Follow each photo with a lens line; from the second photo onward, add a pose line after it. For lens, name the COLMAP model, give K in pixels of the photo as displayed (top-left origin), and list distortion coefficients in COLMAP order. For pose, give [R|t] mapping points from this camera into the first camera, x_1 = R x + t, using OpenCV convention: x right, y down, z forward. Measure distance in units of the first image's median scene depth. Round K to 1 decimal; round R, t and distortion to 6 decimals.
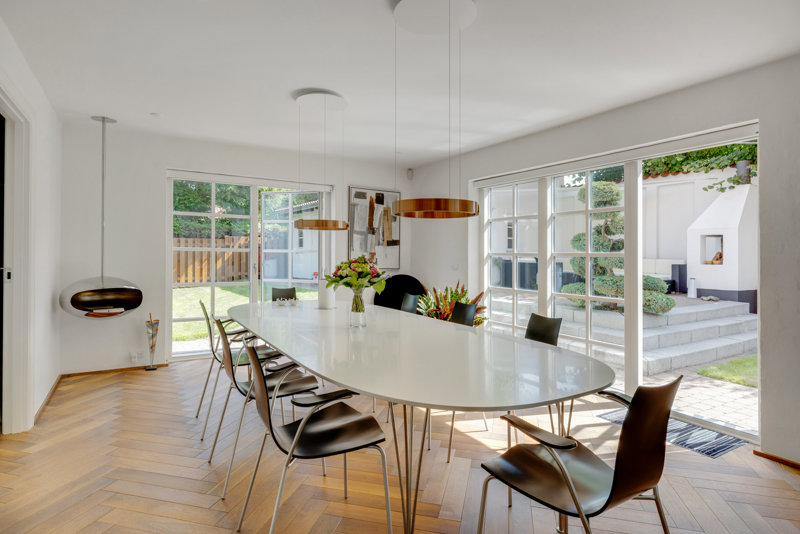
lens RADIAL K [[429.8, 0, 406.9], [0, 429.8, 258.7], [0, 0, 1]] dist [-0.000624, -0.001569]
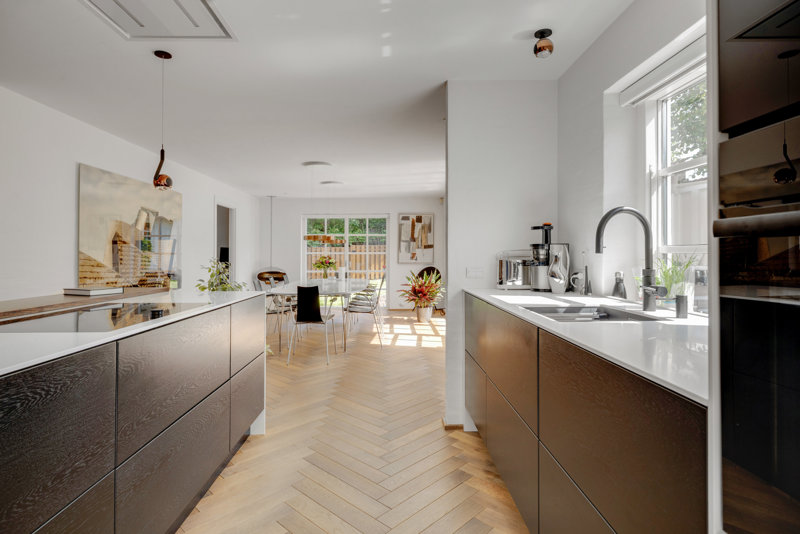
lens RADIAL K [[429.8, 0, 408.6], [0, 429.8, 245.0], [0, 0, 1]] dist [-0.000624, -0.001569]
pose [[0.869364, -0.029619, -0.493283, 0.695655], [0.013255, 0.999241, -0.036639, 0.014022], [0.493994, 0.025314, 0.869097, -0.407265]]
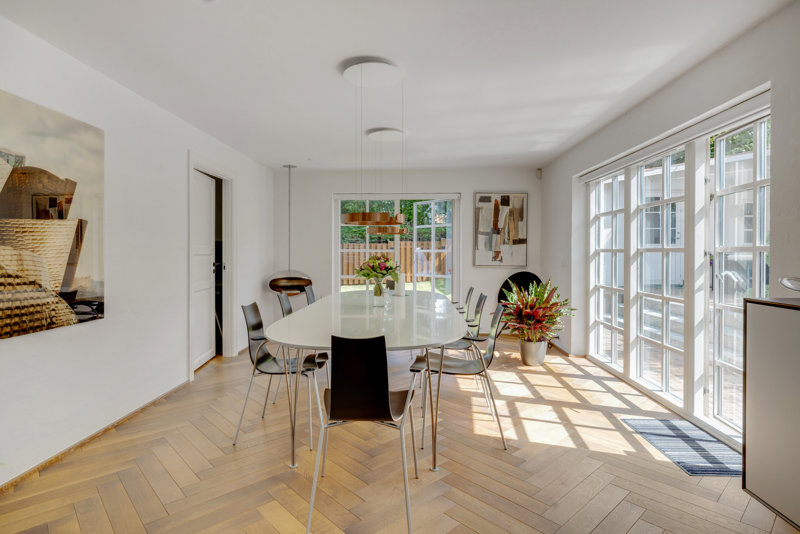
lens RADIAL K [[429.8, 0, 407.9], [0, 429.8, 265.0], [0, 0, 1]] dist [-0.000624, -0.001569]
pose [[0.835137, 0.001643, -0.550040, 0.327688], [0.006966, 0.999884, 0.013564, 0.004597], [0.549998, -0.015159, 0.835028, -0.031197]]
